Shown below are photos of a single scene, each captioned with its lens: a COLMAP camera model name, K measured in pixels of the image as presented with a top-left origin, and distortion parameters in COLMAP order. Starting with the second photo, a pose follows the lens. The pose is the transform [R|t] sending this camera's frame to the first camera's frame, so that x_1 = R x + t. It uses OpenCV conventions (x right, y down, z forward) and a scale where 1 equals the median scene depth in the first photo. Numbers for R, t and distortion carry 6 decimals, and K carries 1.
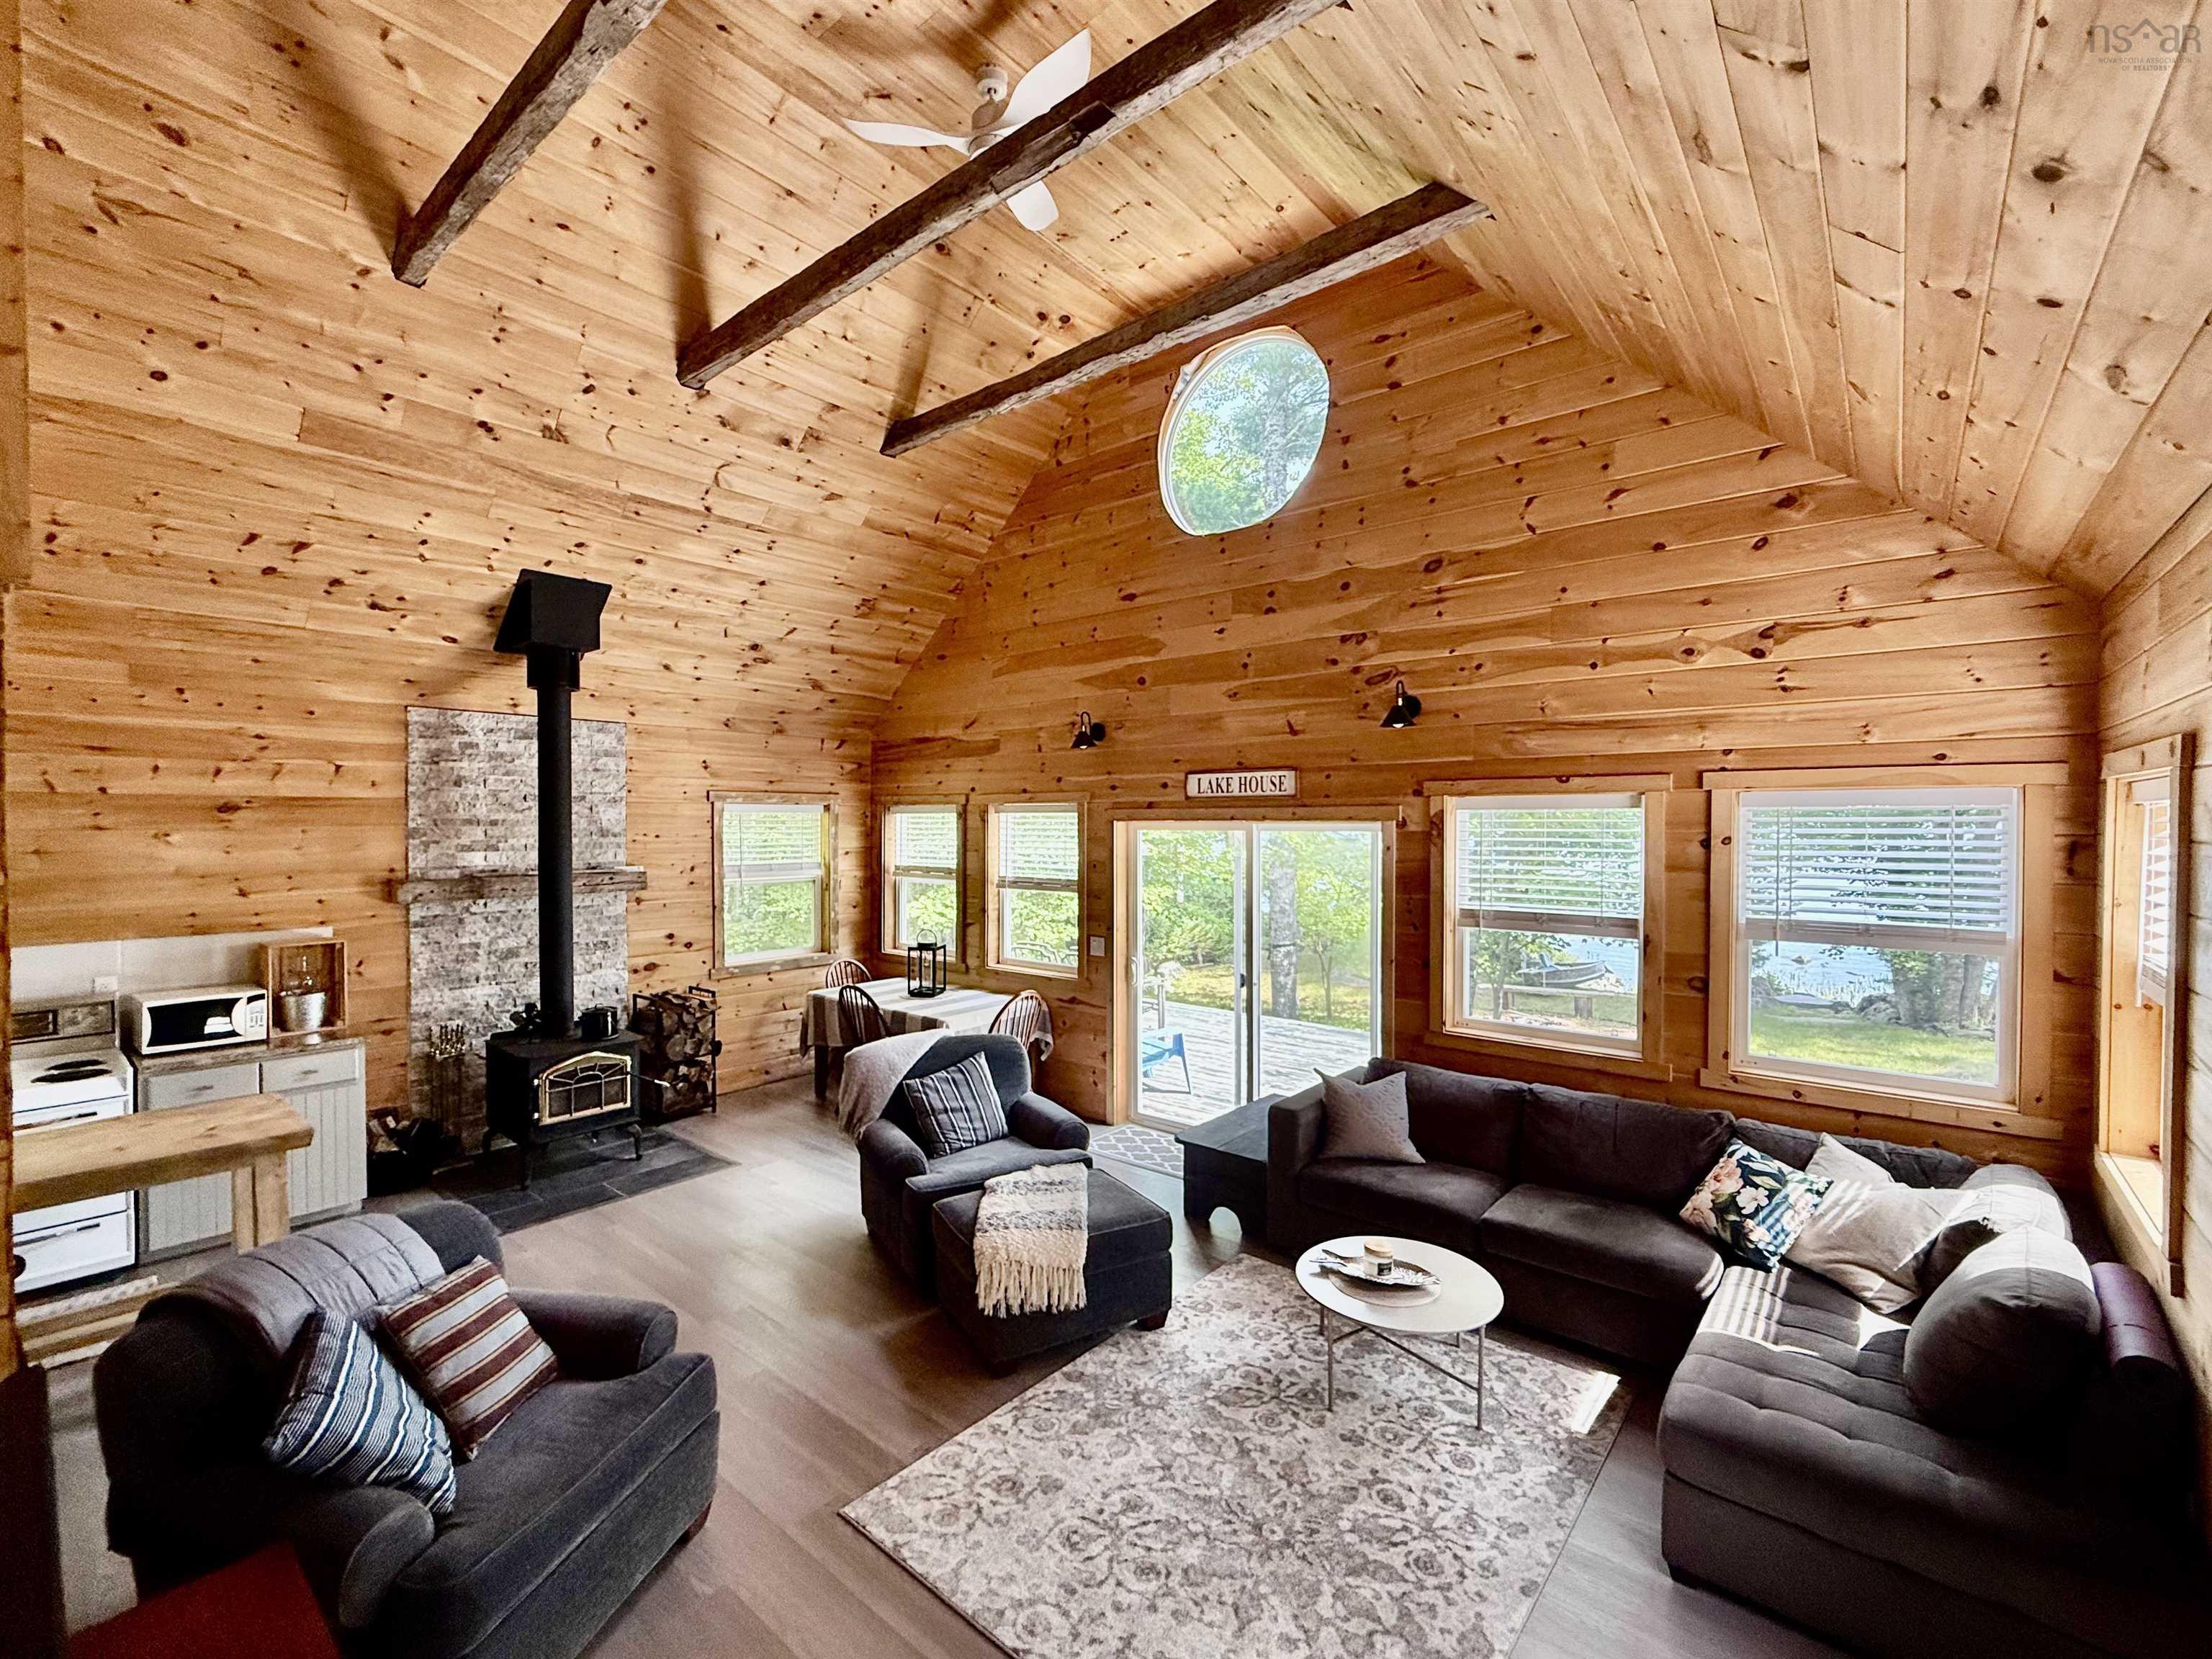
lens RADIAL K [[951.9, 0, 1104.8], [0, 951.9, 834.1], [0, 0, 1]] dist [0.001109, -0.000985]
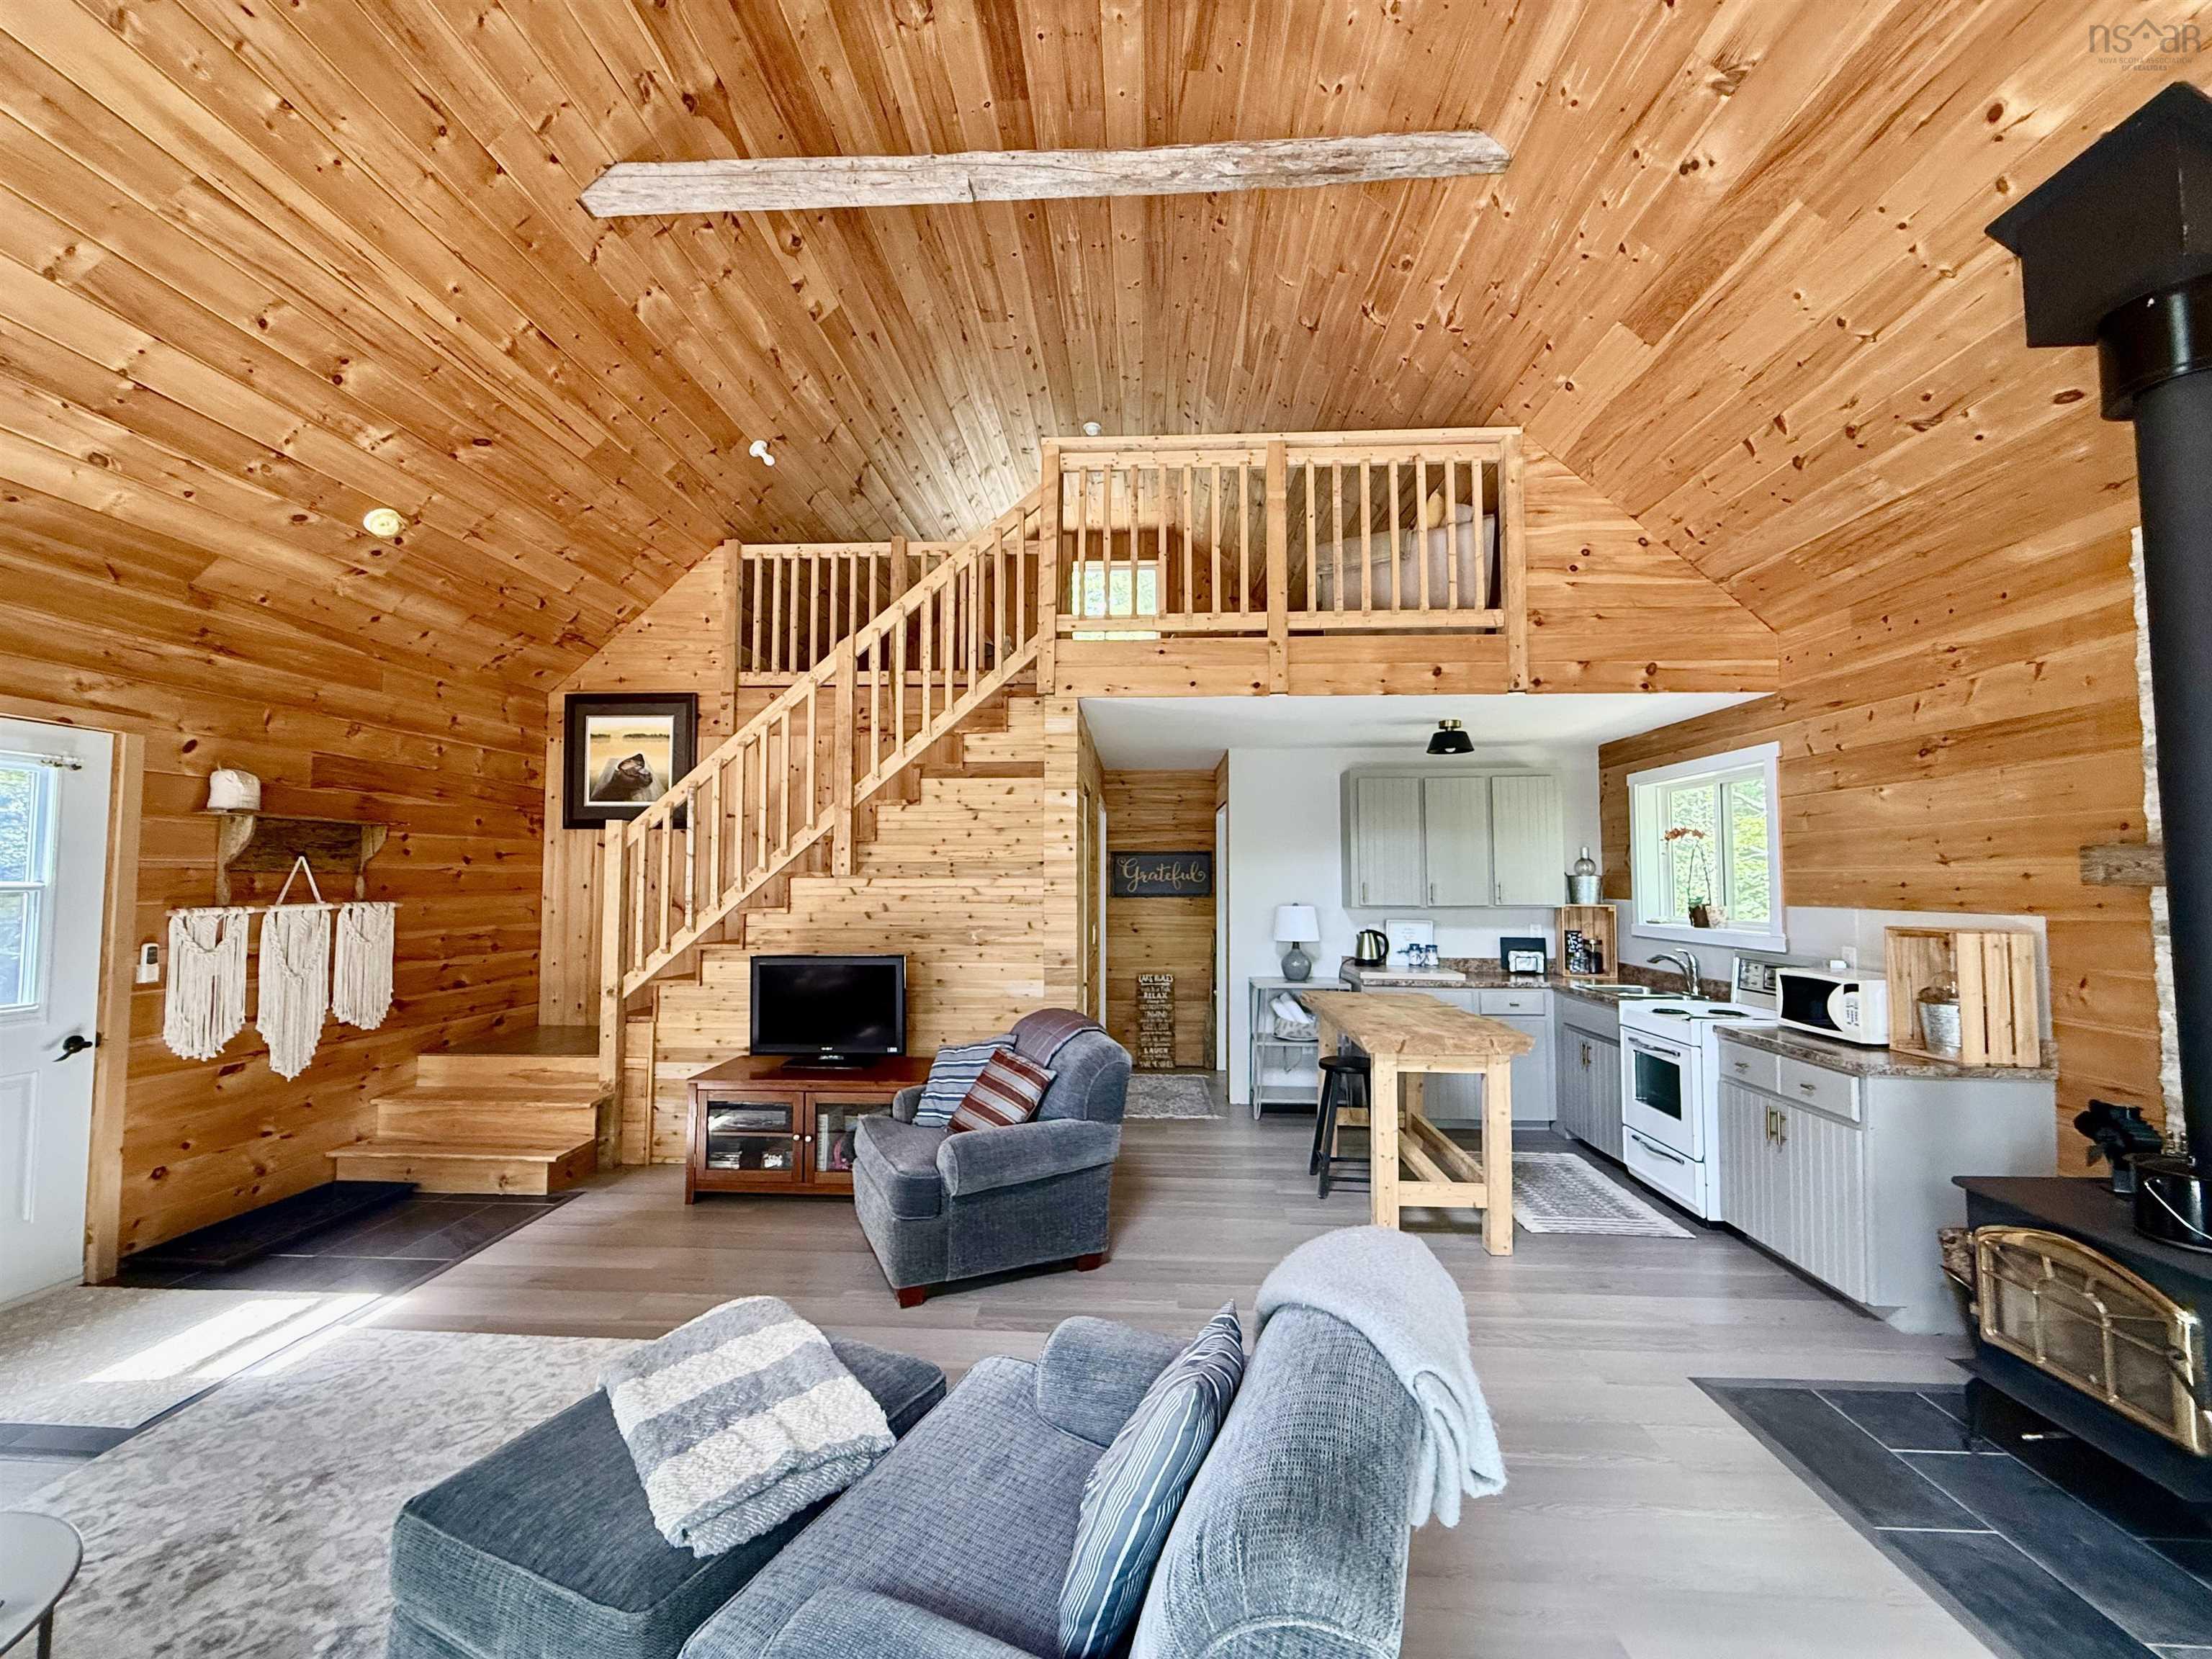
lens RADIAL K [[877.1, 0, 1097.6], [0, 877.1, 833.1], [0, 0, 1]] dist [-0.000006, 0.000125]
pose [[-0.798376, -0.035078, -0.601137, 0.045236], [-0.012197, 0.999039, -0.042098, 0.070808], [0.602036, -0.026278, -0.798037, 1.043661]]
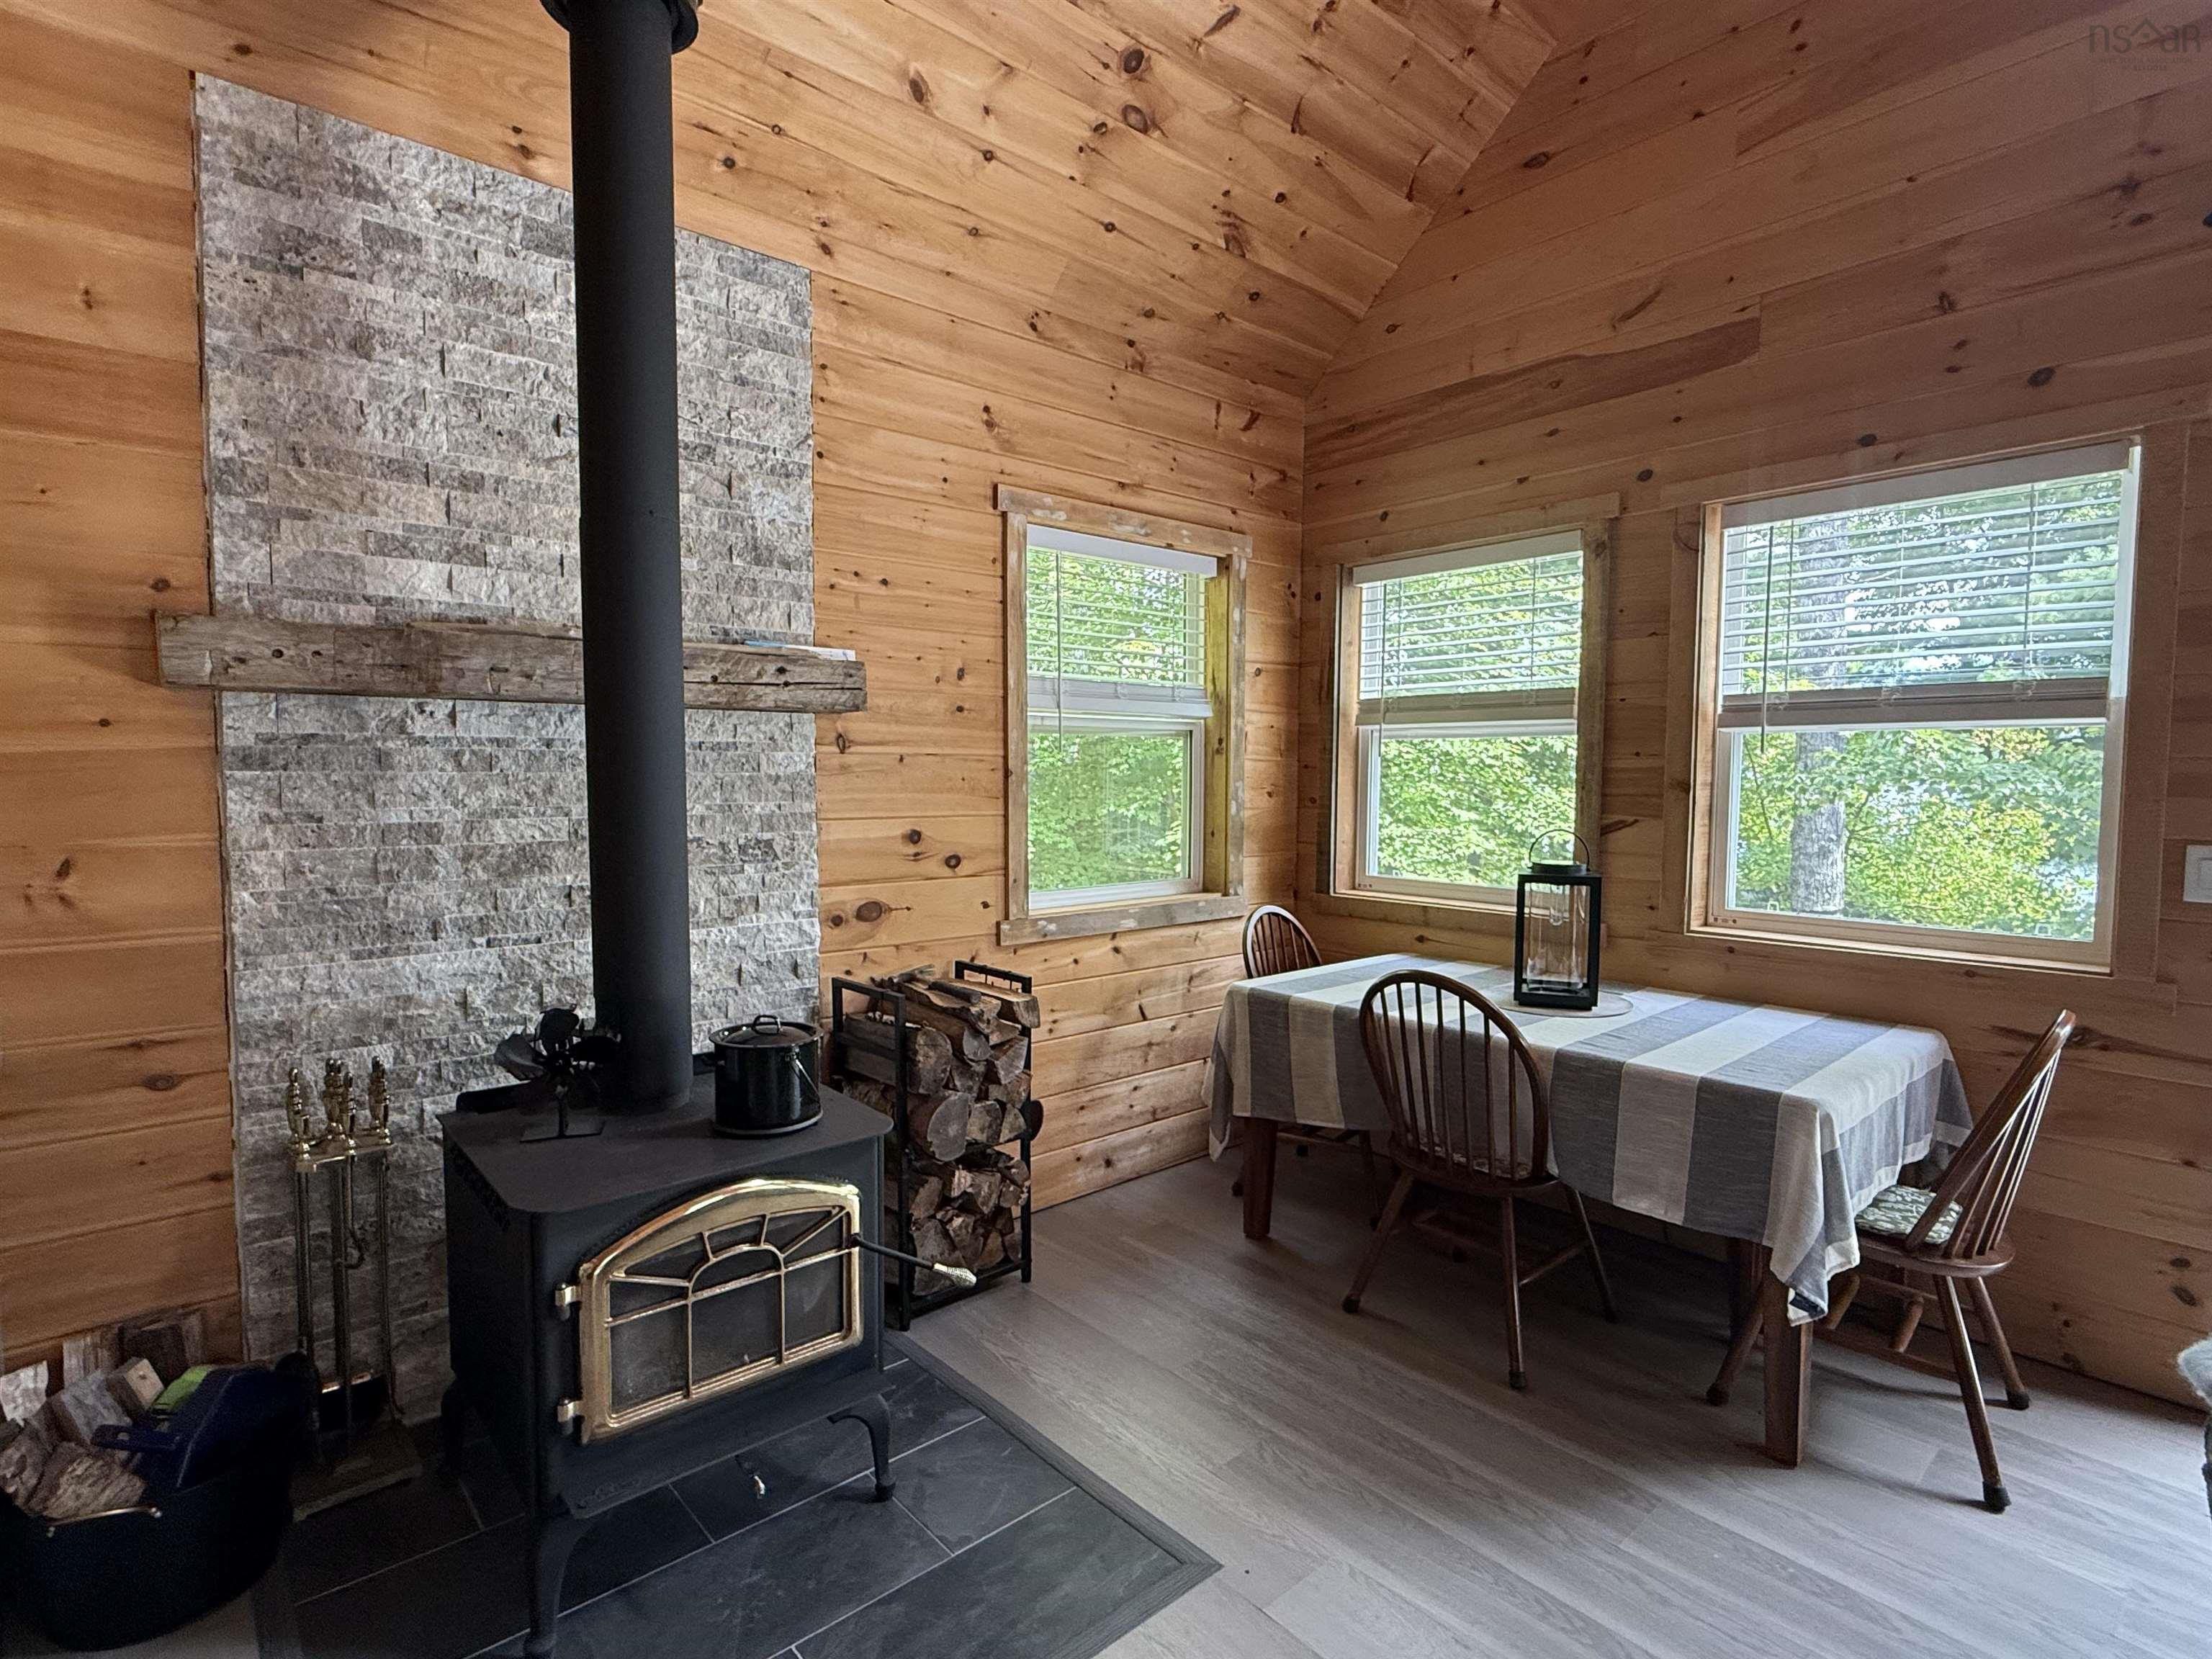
lens RADIAL K [[1104.9, 0, 1100.0], [0, 1104.9, 834.0], [0, 0, 1]] dist [-0.000293, -0.000874]
pose [[0.987842, 0.010538, -0.155102, -0.374125], [-0.003857, 0.999054, 0.043316, 0.104525], [0.155412, -0.042191, 0.986948, 0.674087]]
